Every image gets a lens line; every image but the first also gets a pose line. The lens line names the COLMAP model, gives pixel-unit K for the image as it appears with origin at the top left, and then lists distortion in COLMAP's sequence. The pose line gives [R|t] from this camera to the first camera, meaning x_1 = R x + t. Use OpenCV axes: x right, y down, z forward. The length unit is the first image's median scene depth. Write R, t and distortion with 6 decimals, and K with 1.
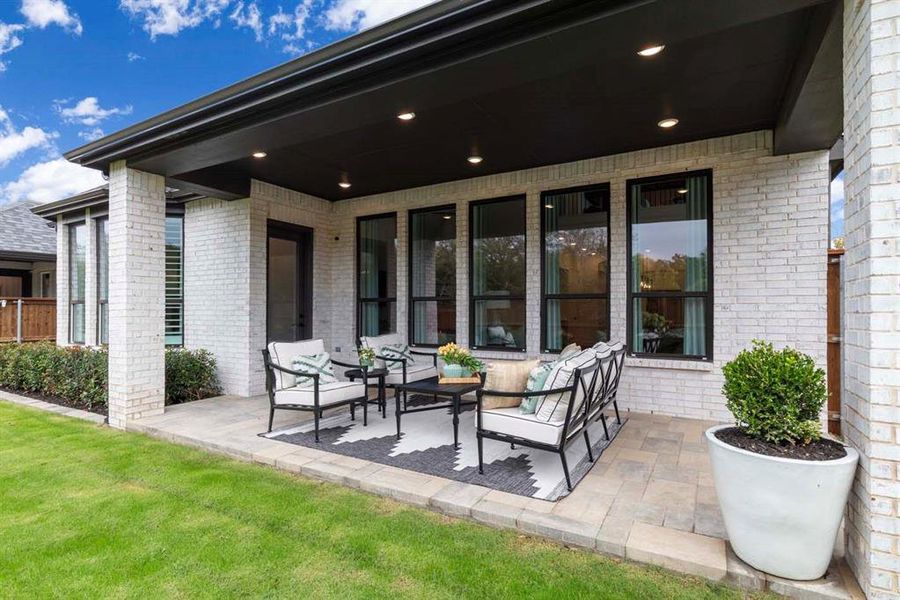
lens RADIAL K [[440.1, 0, 478.7], [0, 440.1, 311.2], [0, 0, 1]] dist [-0.023503, 0.000048]
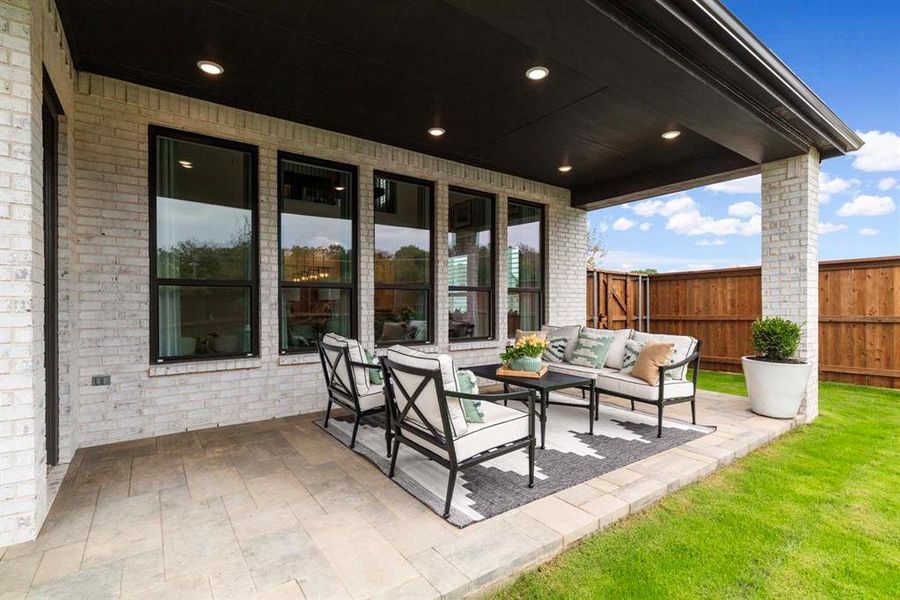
lens RADIAL K [[412.6, 0, 449.6], [0, 412.6, 304.7], [0, 0, 1]] dist [0.005002, 0.000336]
pose [[0.440358, -0.007565, 0.897791, -0.980466], [-0.005311, 0.999925, 0.011030, -0.006226], [-0.897807, -0.009625, 0.440284, 0.782130]]
